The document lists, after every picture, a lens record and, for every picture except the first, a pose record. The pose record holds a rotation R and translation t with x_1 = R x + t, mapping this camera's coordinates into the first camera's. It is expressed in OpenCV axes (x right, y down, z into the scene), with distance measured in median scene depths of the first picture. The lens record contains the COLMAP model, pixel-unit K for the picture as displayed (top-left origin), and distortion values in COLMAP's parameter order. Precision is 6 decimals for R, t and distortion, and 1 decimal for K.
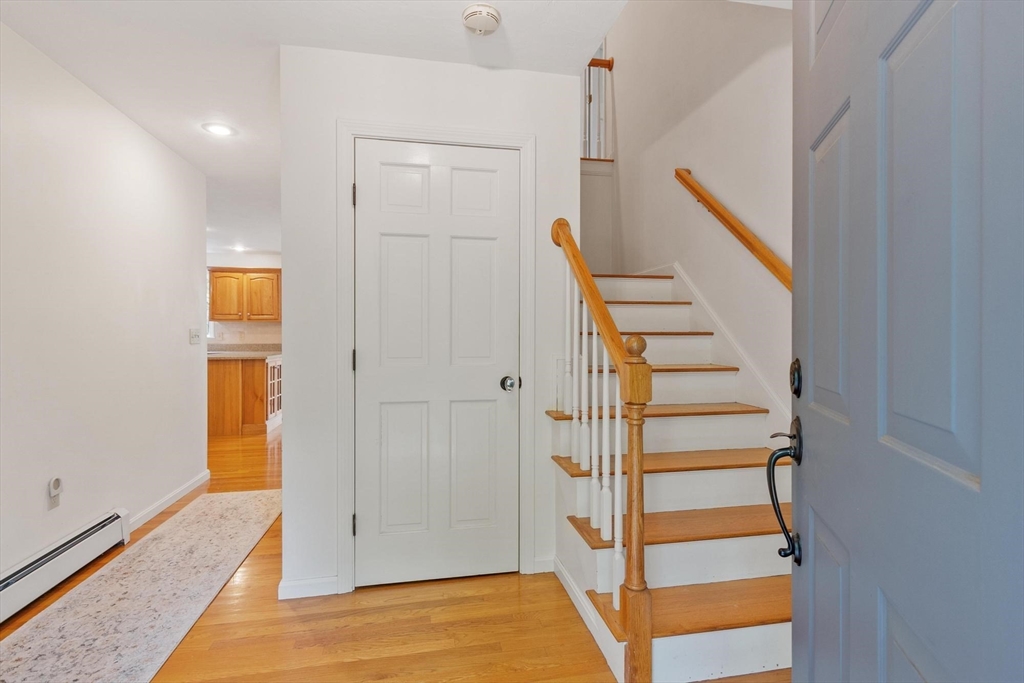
lens RADIAL K [[480.0, 0, 509.9], [0, 480.0, 335.2], [0, 0, 1]] dist [0.001591, -0.000049]
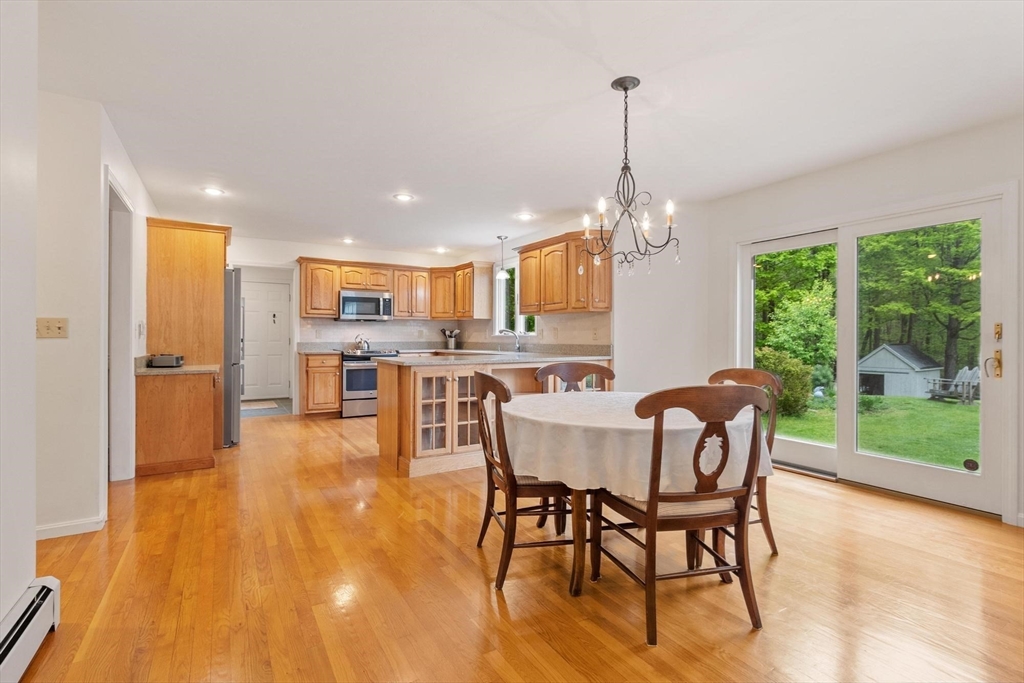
lens RADIAL K [[480.0, 0, 509.9], [0, 480.0, 335.2], [0, 0, 1]] dist [0.001591, -0.000049]
pose [[0.343059, -0.001055, -0.939313, 0.130140], [-0.002828, 0.999994, -0.002156, 0.006648], [0.939310, 0.003396, 0.343054, 0.700869]]
